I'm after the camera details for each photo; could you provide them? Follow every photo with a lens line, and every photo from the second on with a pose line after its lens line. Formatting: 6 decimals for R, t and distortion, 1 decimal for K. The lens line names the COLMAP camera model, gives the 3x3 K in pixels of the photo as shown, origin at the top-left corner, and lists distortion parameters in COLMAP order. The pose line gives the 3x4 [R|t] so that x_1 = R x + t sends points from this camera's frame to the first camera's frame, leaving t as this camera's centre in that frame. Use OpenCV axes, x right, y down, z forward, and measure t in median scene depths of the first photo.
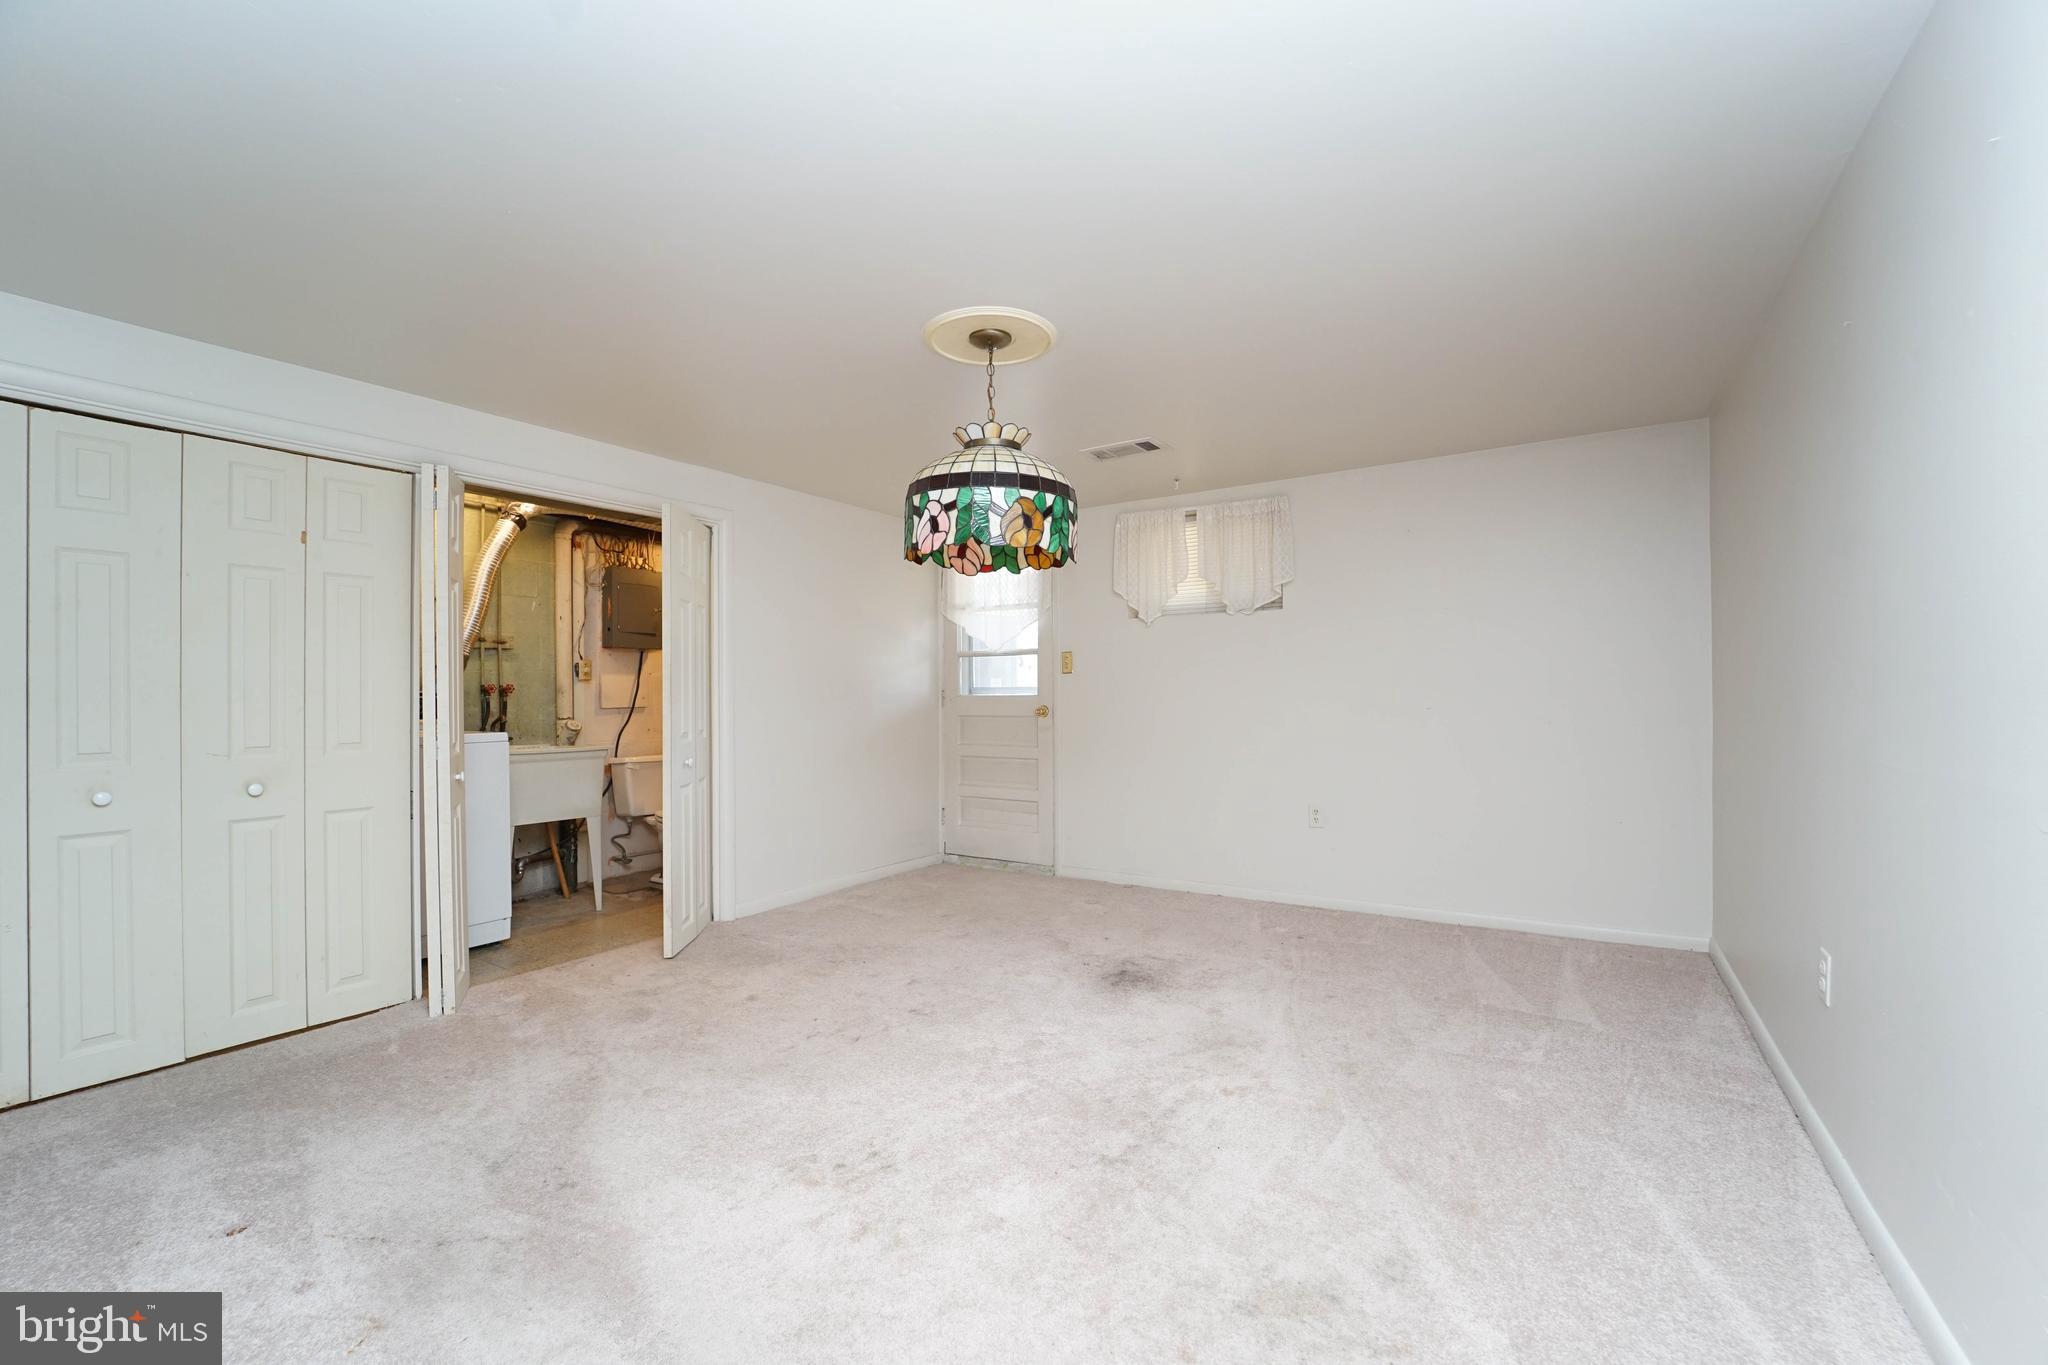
lens RADIAL K [[823.5, 0, 1024.0], [0, 823.5, 682.5], [0, 0, 1]] dist [0.020532, -0.008409]
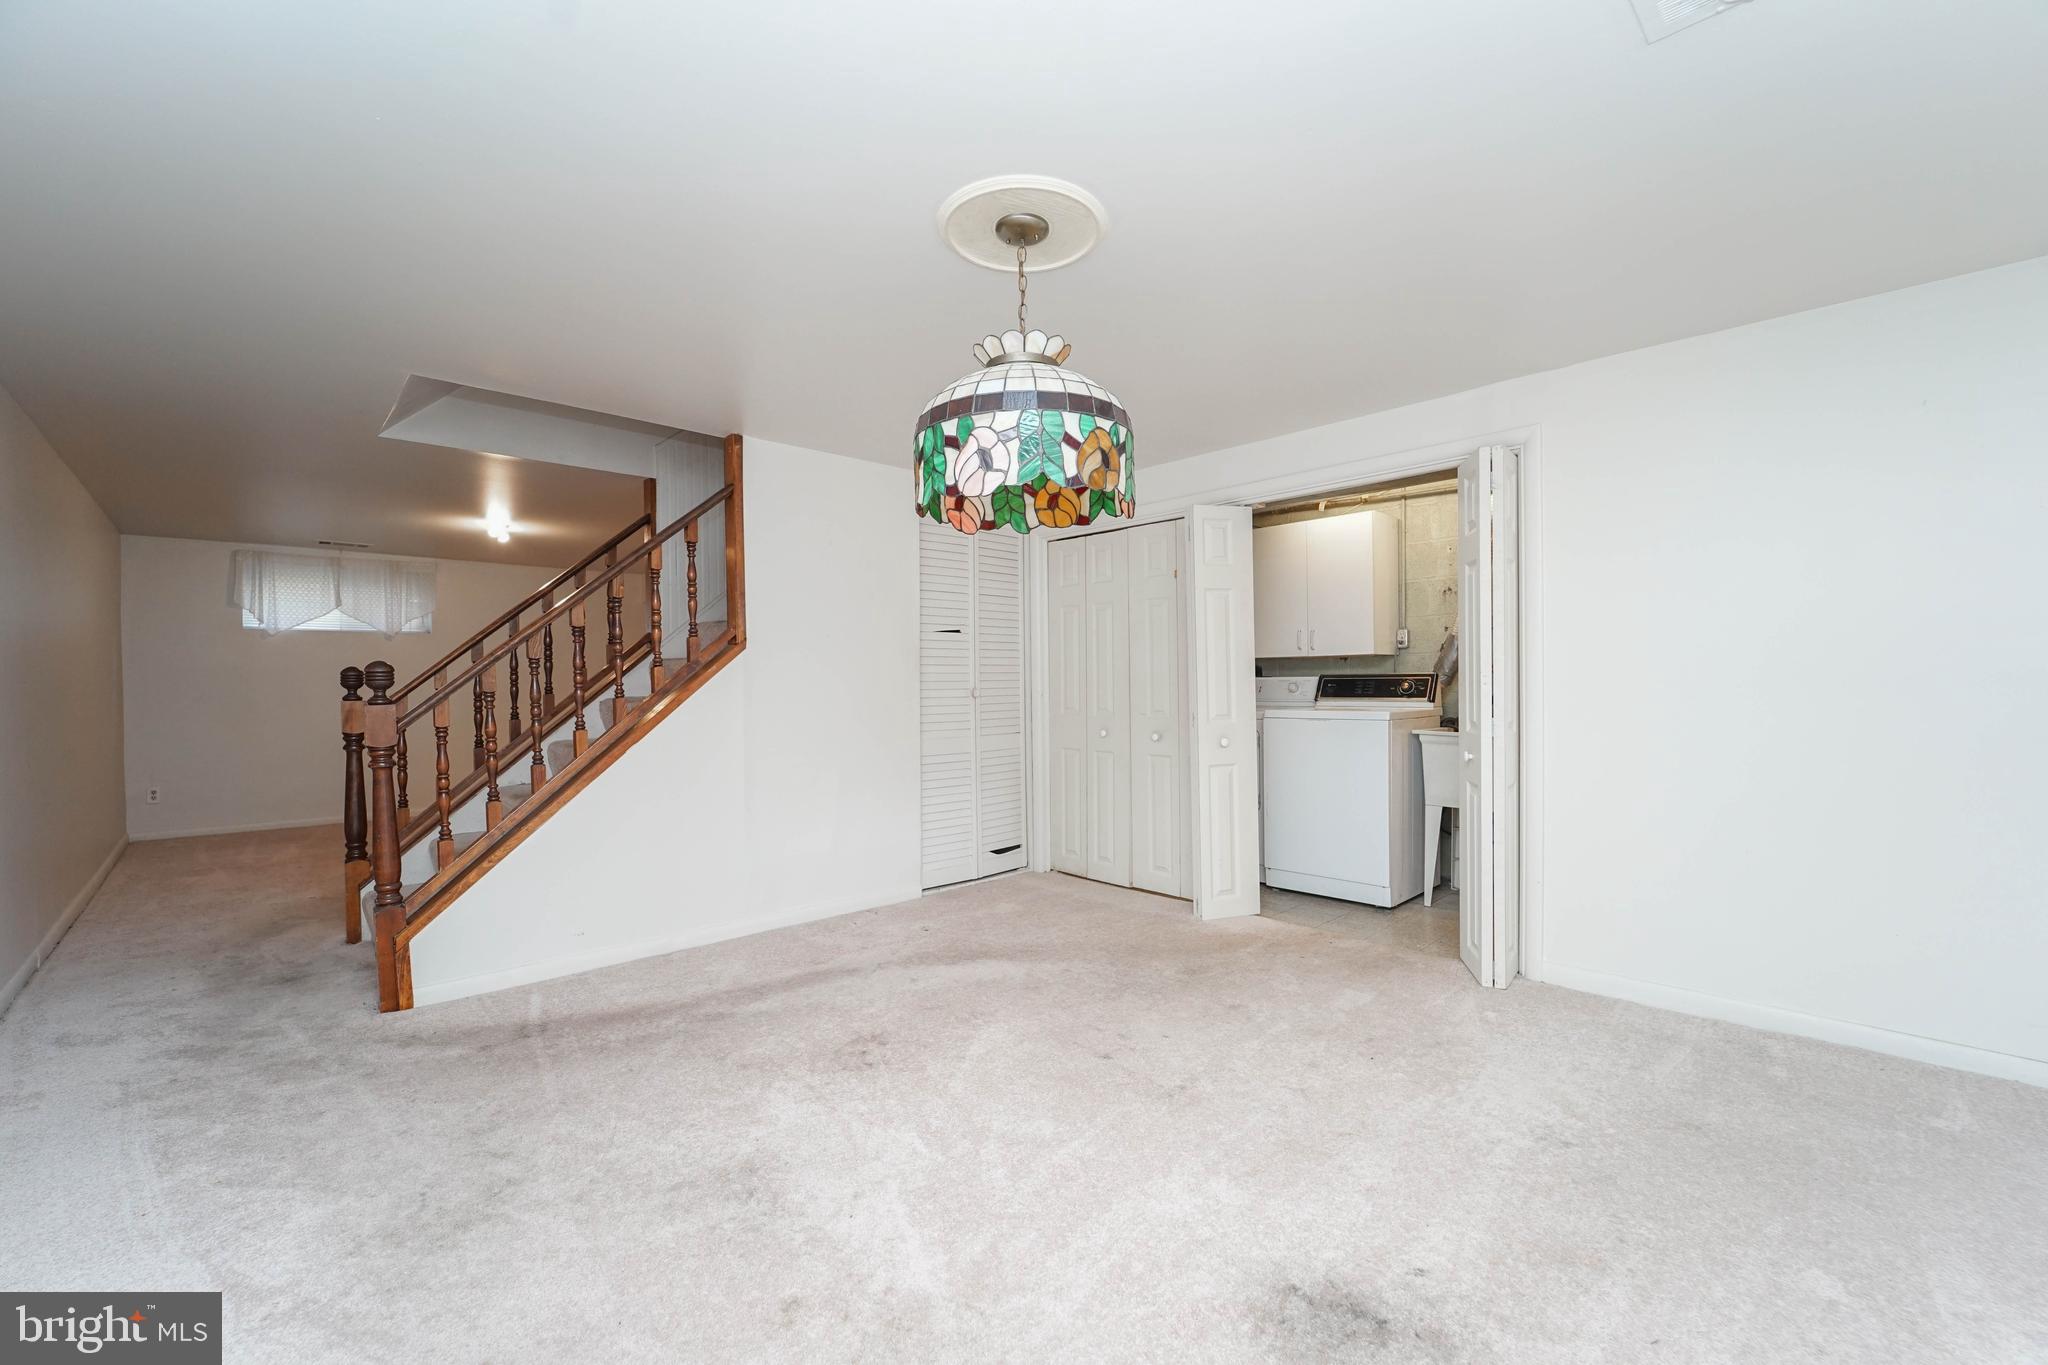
lens RADIAL K [[823.5, 0, 1024.0], [0, 823.5, 682.5], [0, 0, 1]] dist [0.020532, -0.008409]
pose [[-0.183027, 0.013925, -0.983009, 0.739133], [0.026616, 0.999603, 0.009204, 0.007676], [0.982747, -0.024480, -0.183325, 1.145633]]
